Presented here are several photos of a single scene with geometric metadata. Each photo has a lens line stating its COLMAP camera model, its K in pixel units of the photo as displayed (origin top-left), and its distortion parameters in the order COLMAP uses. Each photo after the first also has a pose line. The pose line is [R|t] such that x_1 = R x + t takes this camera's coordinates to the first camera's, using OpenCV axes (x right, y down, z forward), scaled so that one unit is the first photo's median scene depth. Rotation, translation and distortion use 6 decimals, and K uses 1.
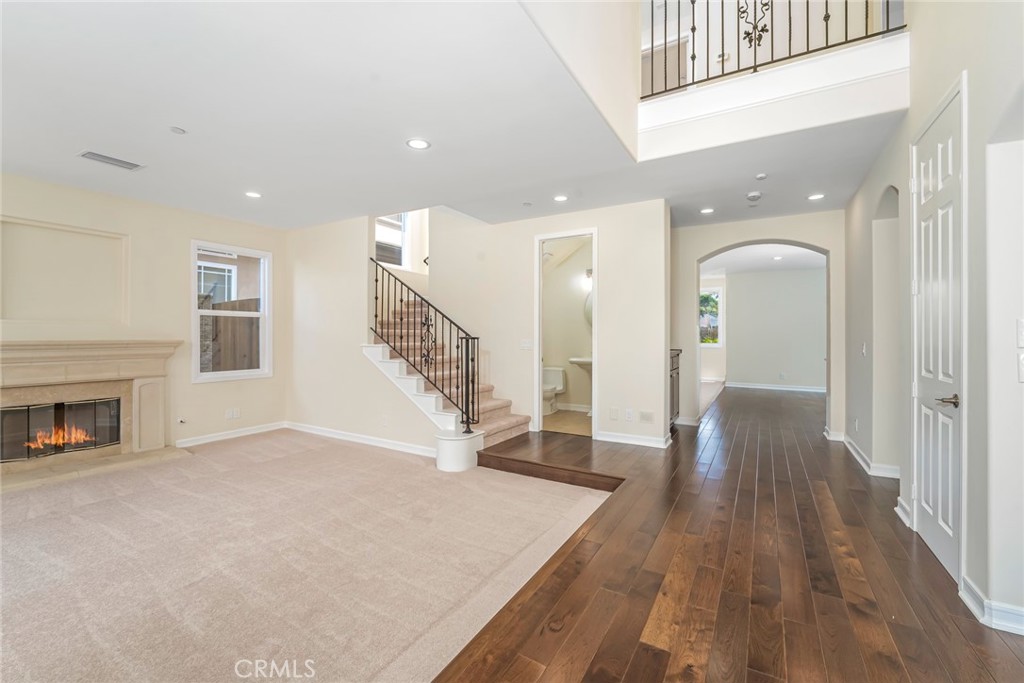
lens RADIAL K [[425.5, 0, 509.1], [0, 425.5, 334.4], [0, 0, 1]] dist [-0.016096, 0.000009]
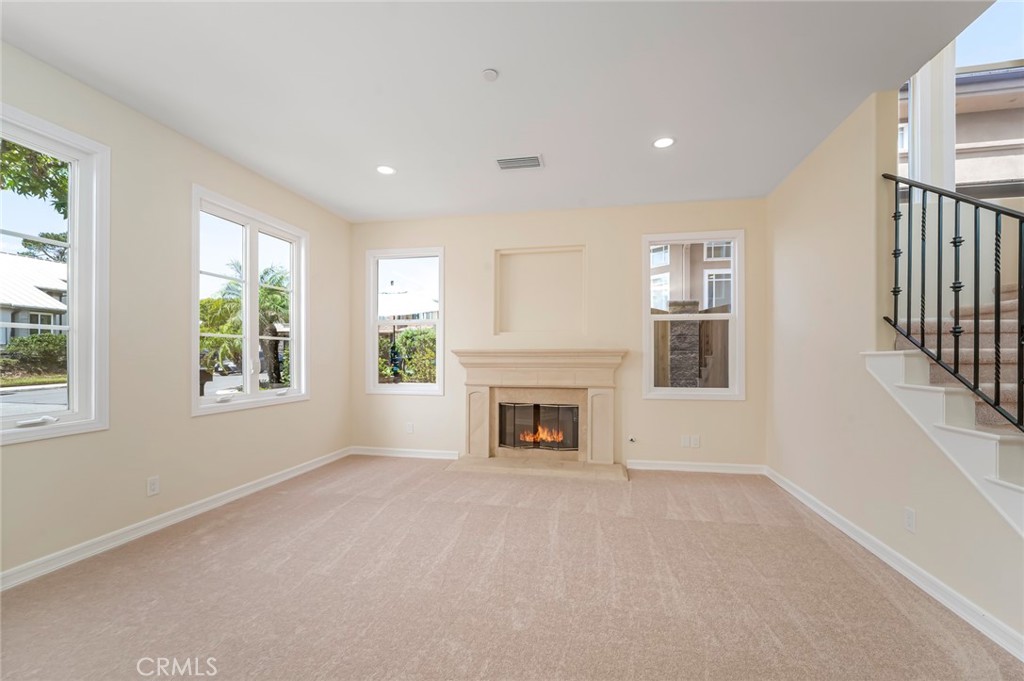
lens RADIAL K [[418.3, 0, 518.0], [0, 418.3, 355.7], [0, 0, 1]] dist [-0.013419, 0.000057]
pose [[0.332282, -0.005196, -0.943166, -0.018738], [0.001087, 0.999986, -0.005126, 0.034777], [0.943180, 0.000678, 0.332283, 0.522417]]
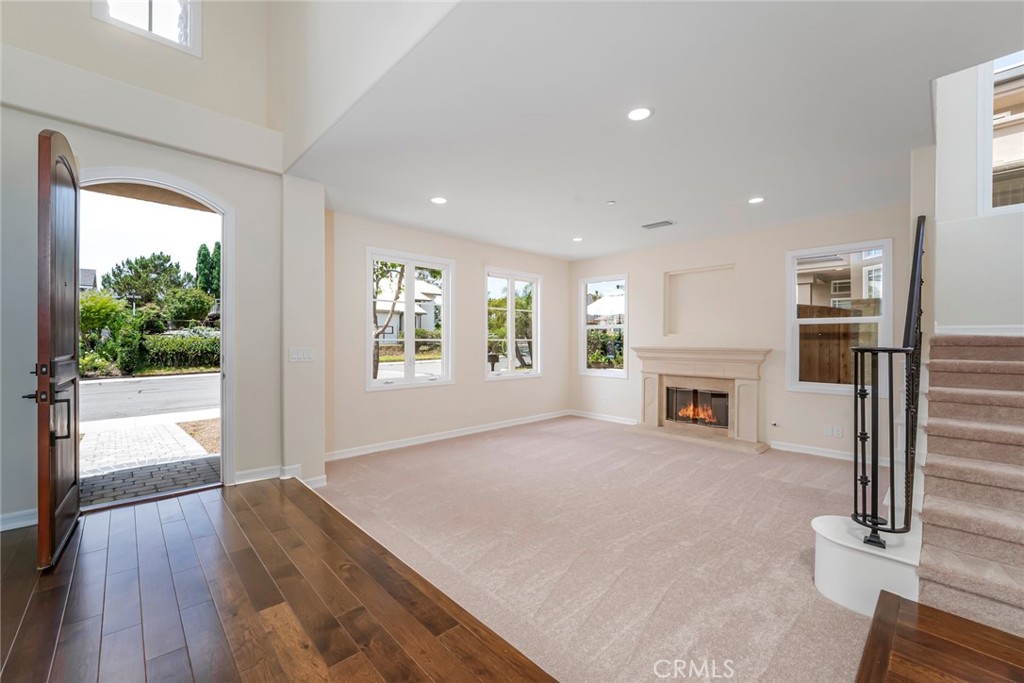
lens RADIAL K [[416.0, 0, 514.6], [0, 416.0, 337.2], [0, 0, 1]] dist [-0.013056, 0.000237]
pose [[-0.263805, -0.013420, -0.964483, 0.460641], [-0.004973, 0.999909, -0.012553, 0.000973], [0.964563, 0.001485, -0.263847, 0.701883]]
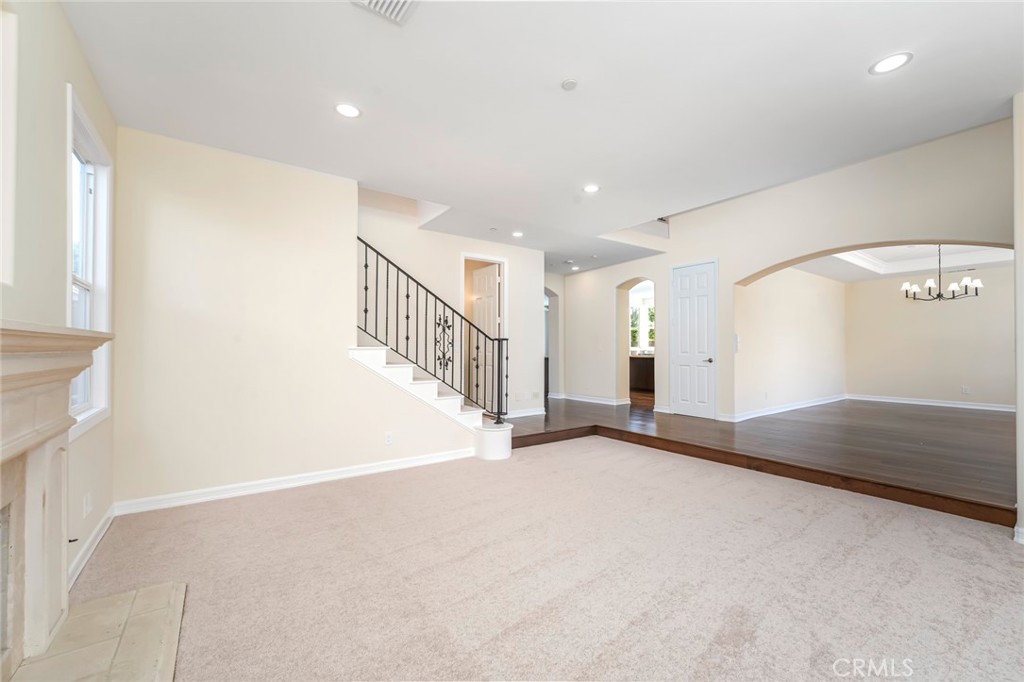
lens RADIAL K [[416.0, 0, 514.6], [0, 416.0, 336.7], [0, 0, 1]] dist [-0.013056, 0.000237]
pose [[0.396954, 0.025993, 0.917470, -1.072131], [0.003700, 0.999545, -0.029919, 0.034508], [-0.917831, 0.015271, 0.396677, 0.513872]]
